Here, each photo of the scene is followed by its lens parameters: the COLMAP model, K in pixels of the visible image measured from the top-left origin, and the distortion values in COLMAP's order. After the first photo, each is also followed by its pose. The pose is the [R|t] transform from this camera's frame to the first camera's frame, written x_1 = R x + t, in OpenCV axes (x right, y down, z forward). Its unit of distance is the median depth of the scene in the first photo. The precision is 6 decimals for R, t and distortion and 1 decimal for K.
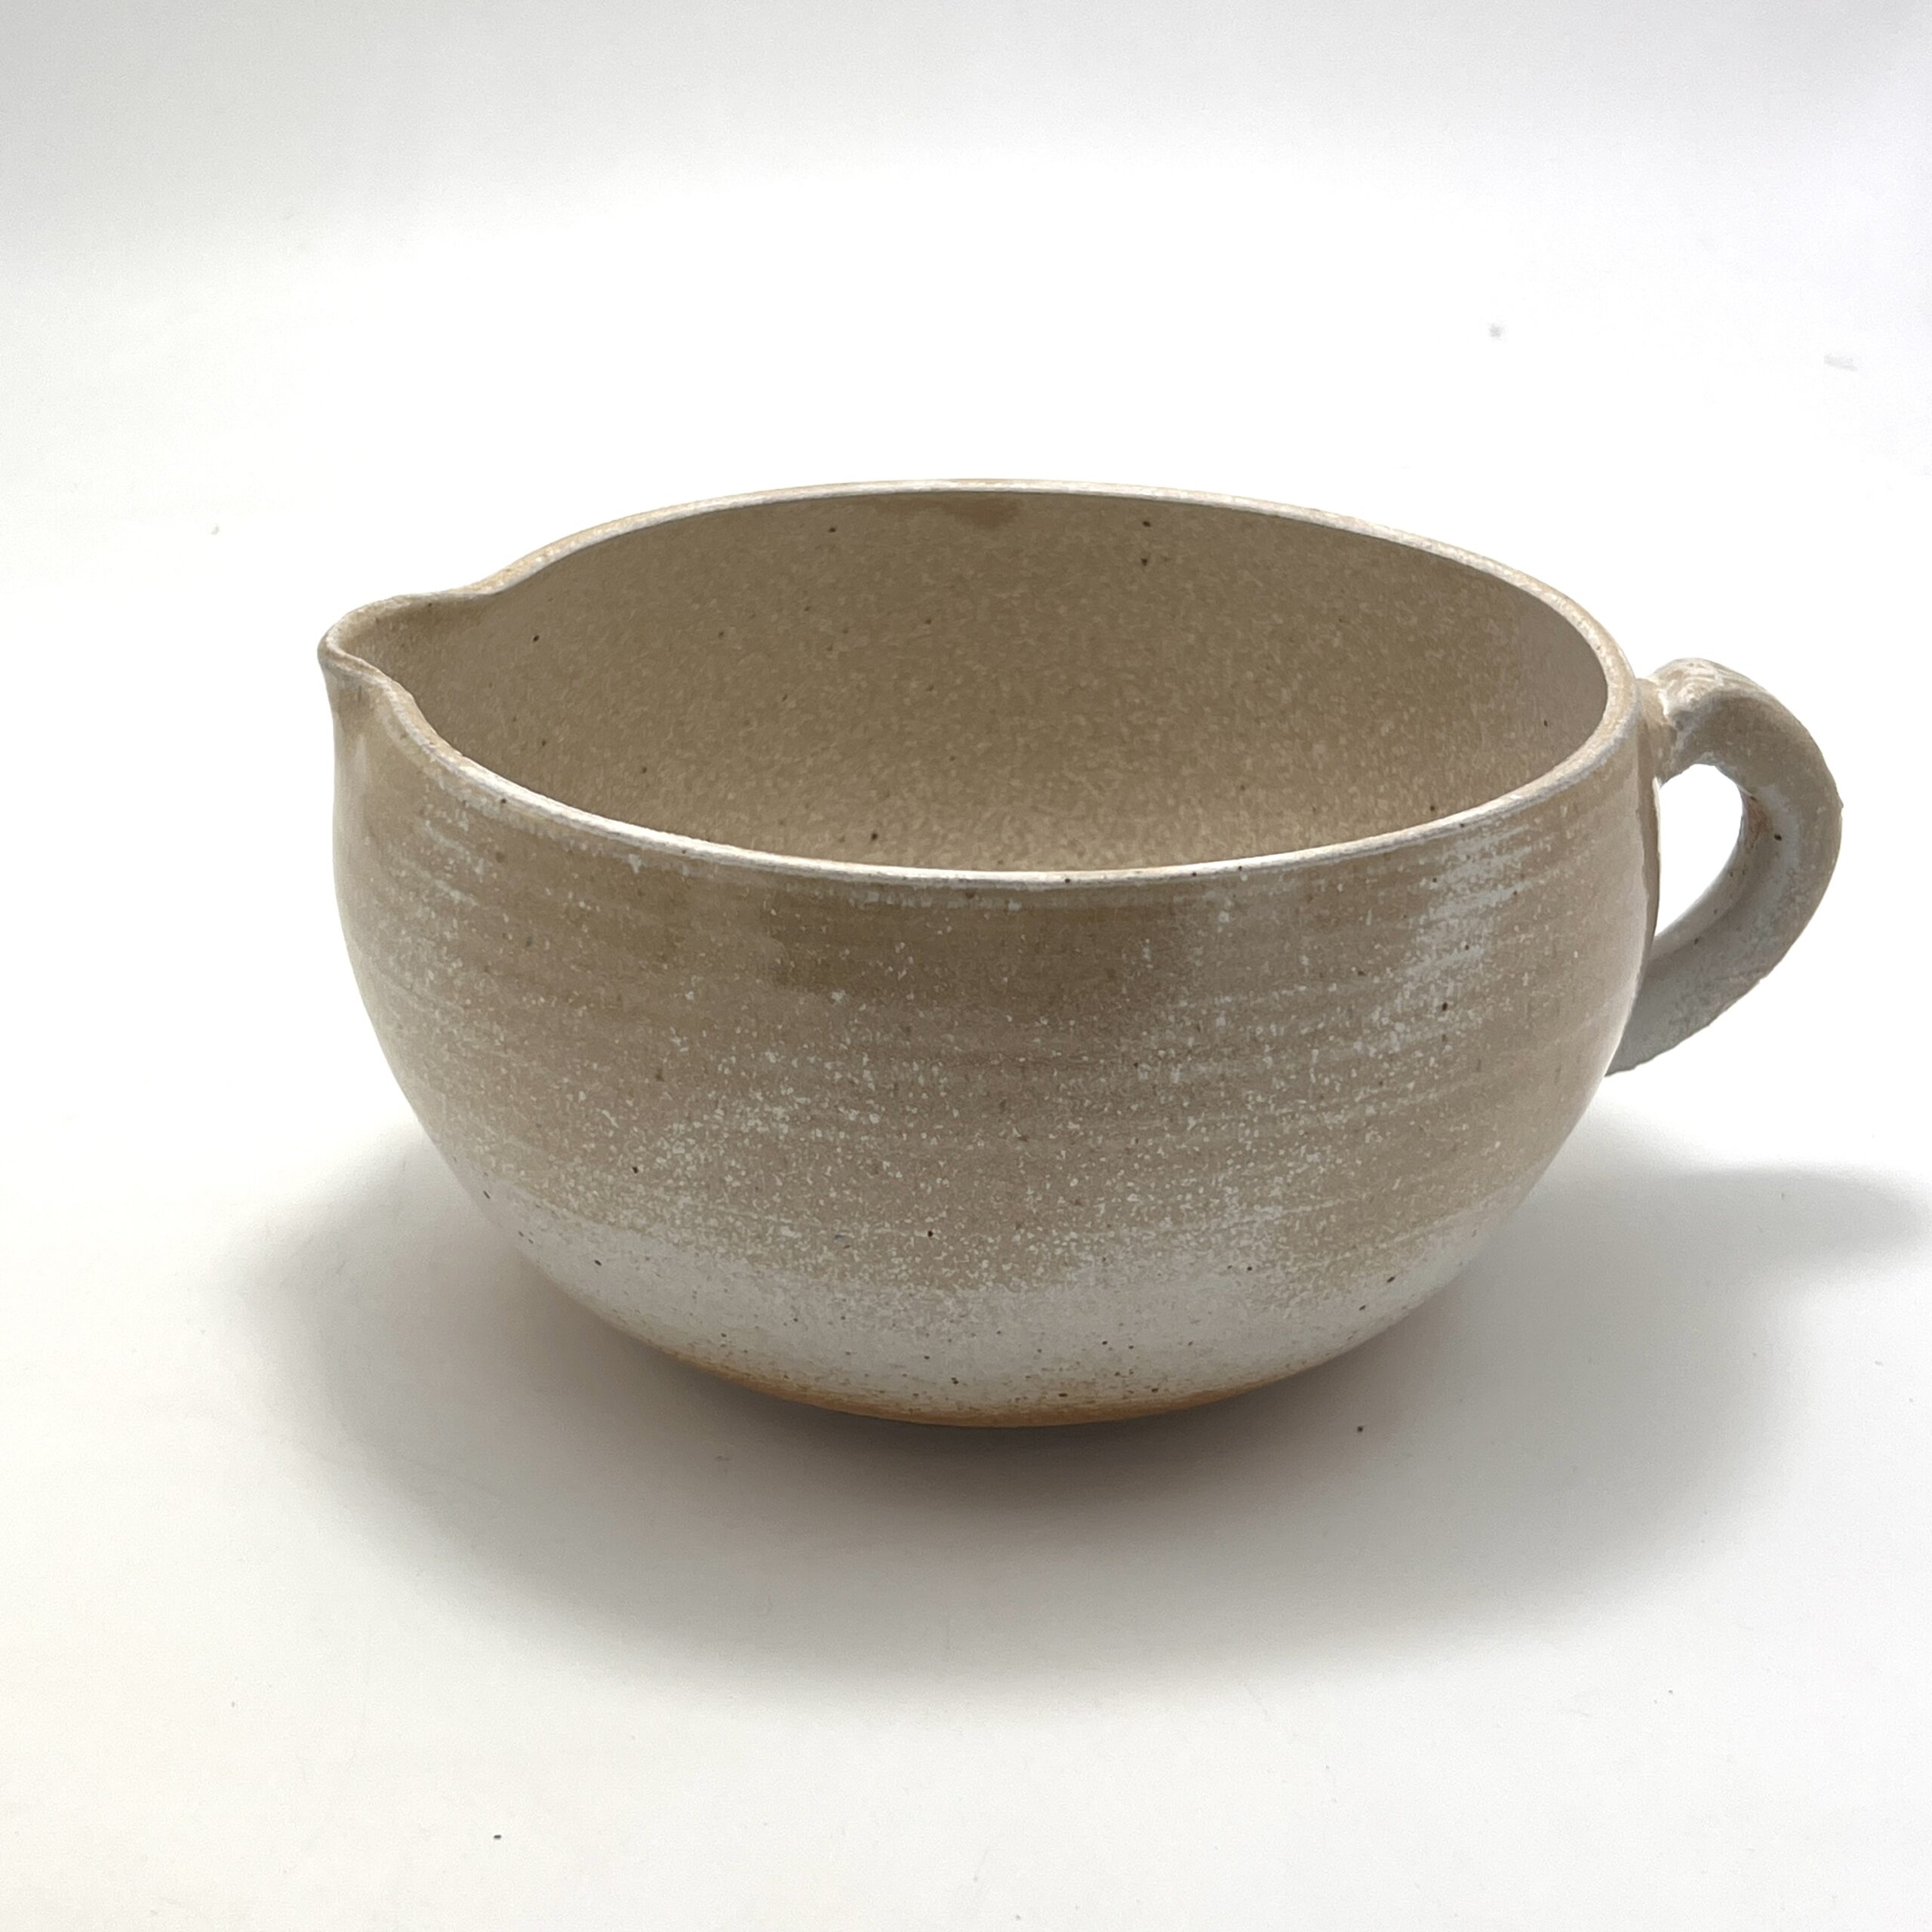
lens RADIAL K [[3044.6, 0, 965.2], [0, 3044.6, 966.1], [0, 0, 1]] dist [0.162332, 0.000000]
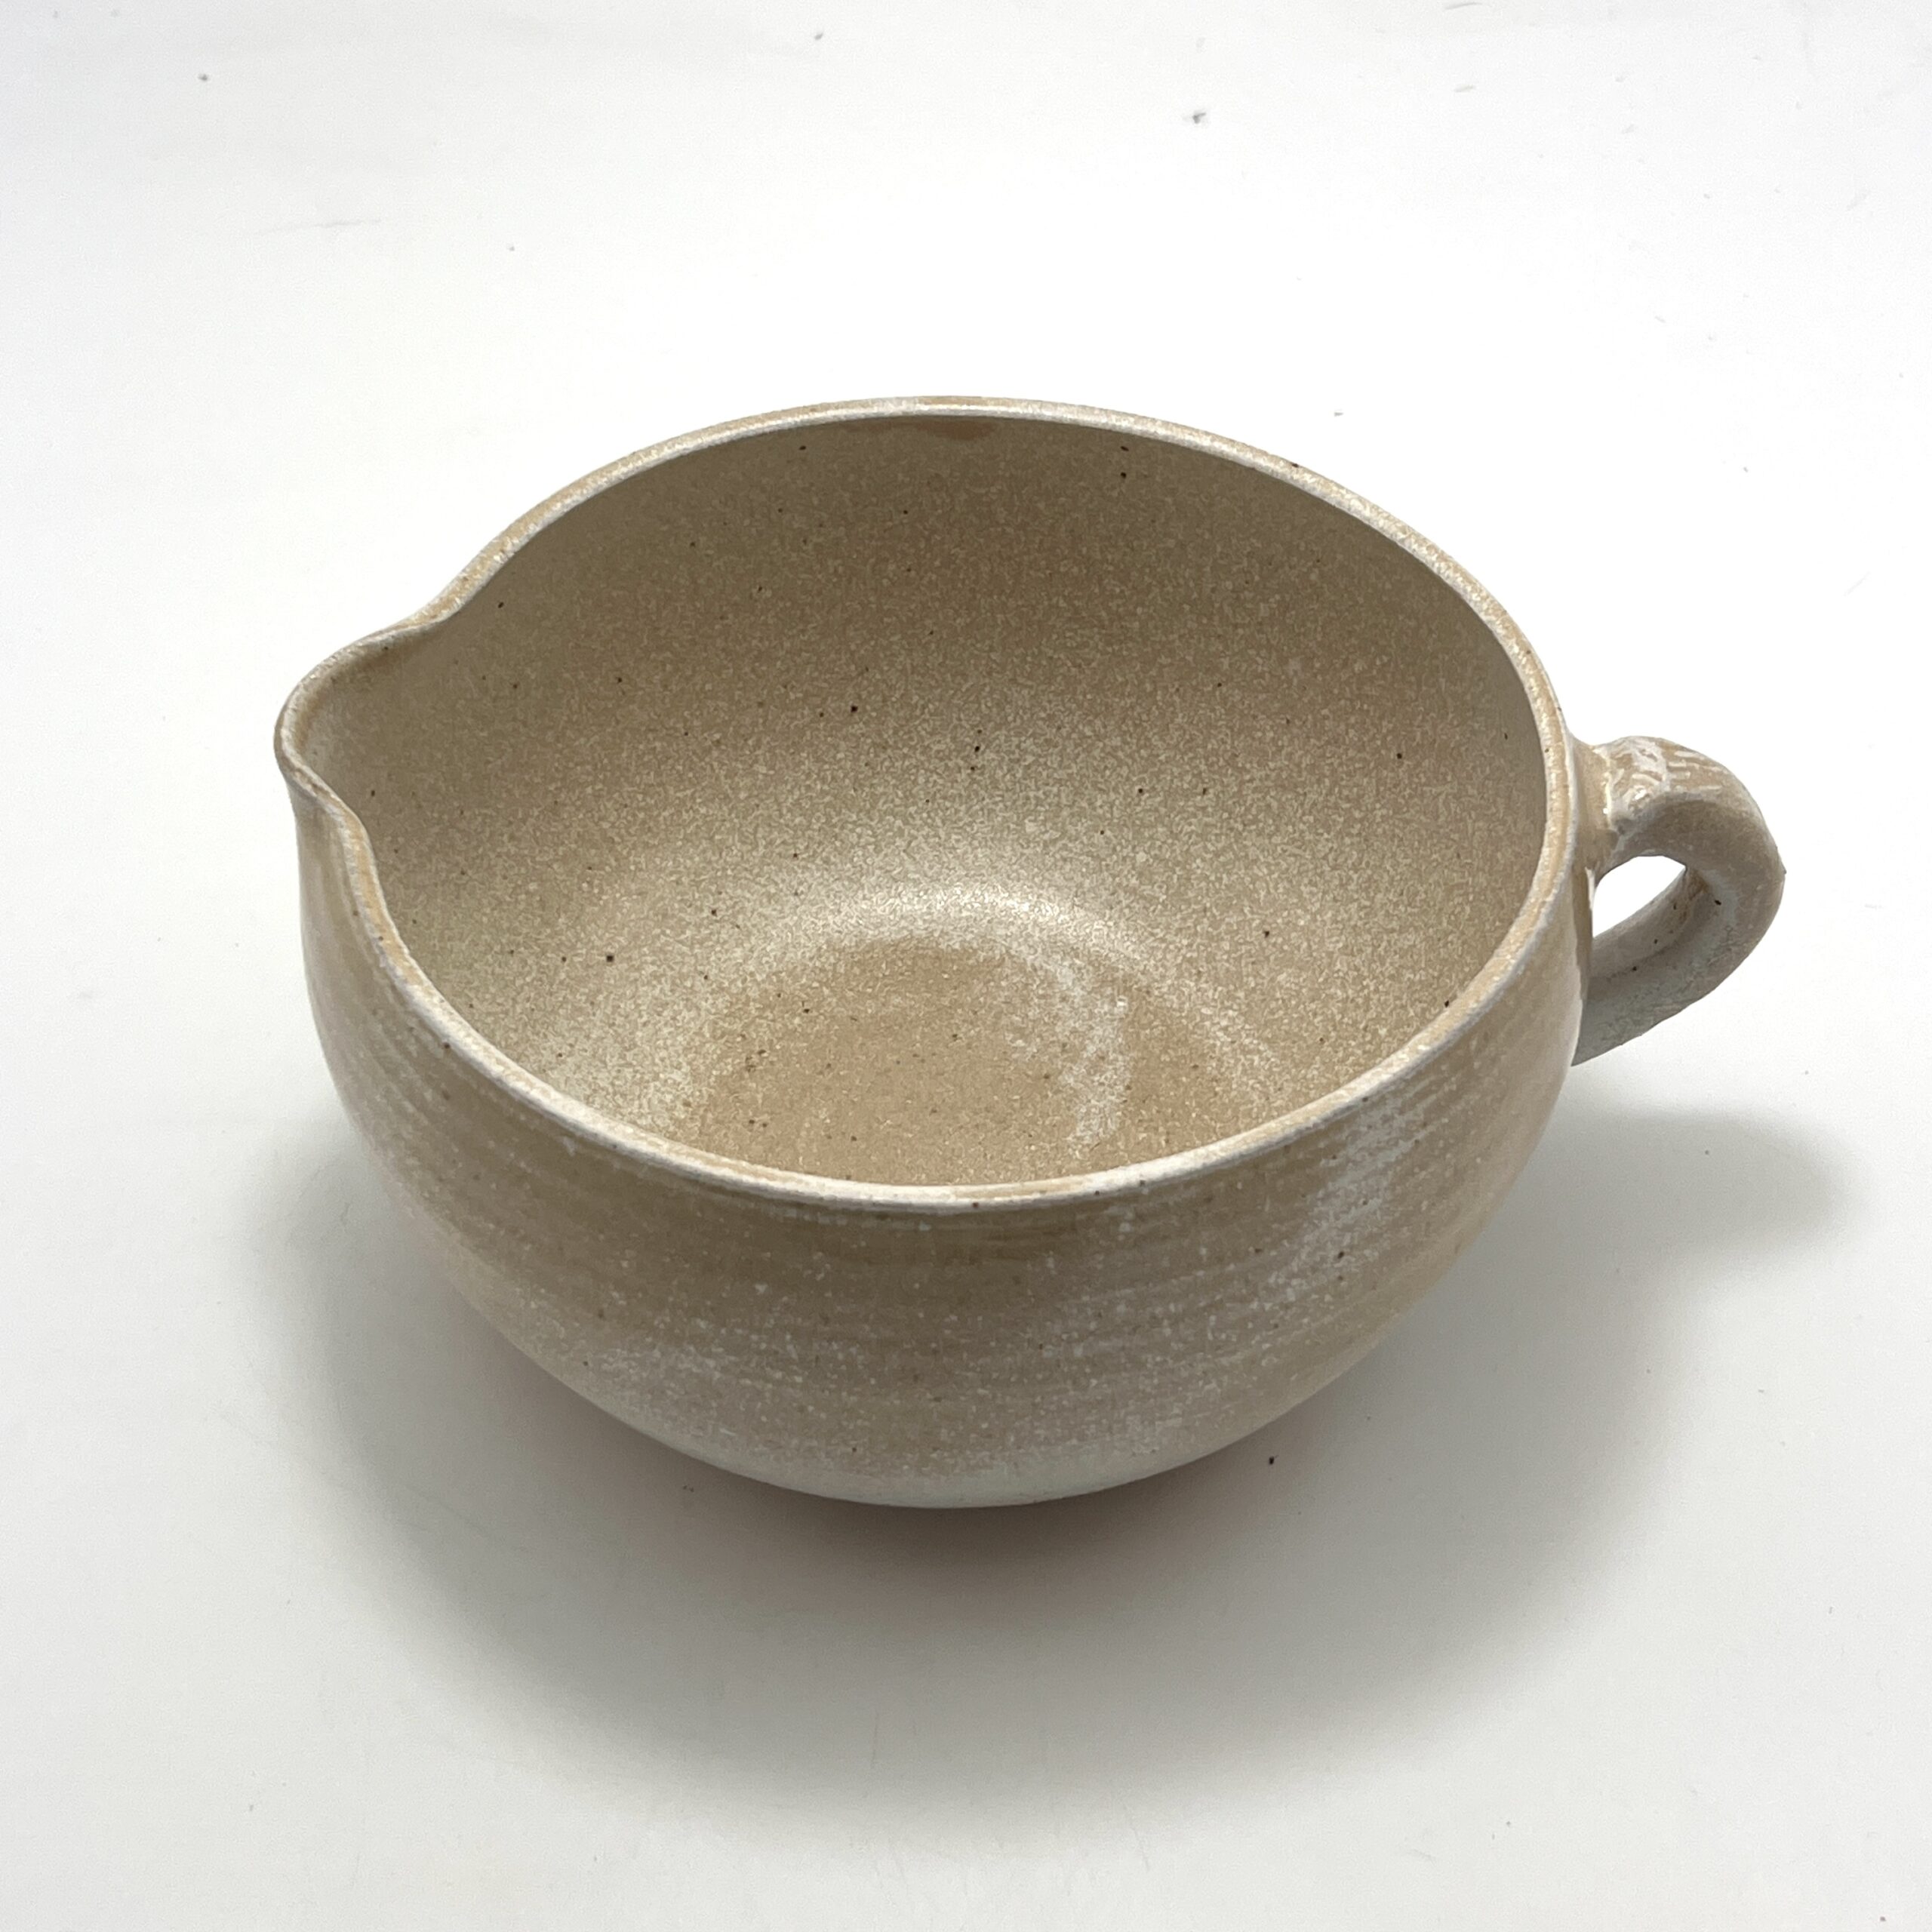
lens RADIAL K [[3044.6, 0, 962.5], [0, 3044.6, 965.3], [0, 0, 1]] dist [0.162332, 0.000000]
pose [[0.999203, 0.018436, -0.035413, 0.053130], [-0.004907, 0.936987, 0.349329, -0.387026], [0.039621, -0.348877, 0.936331, 0.034641]]
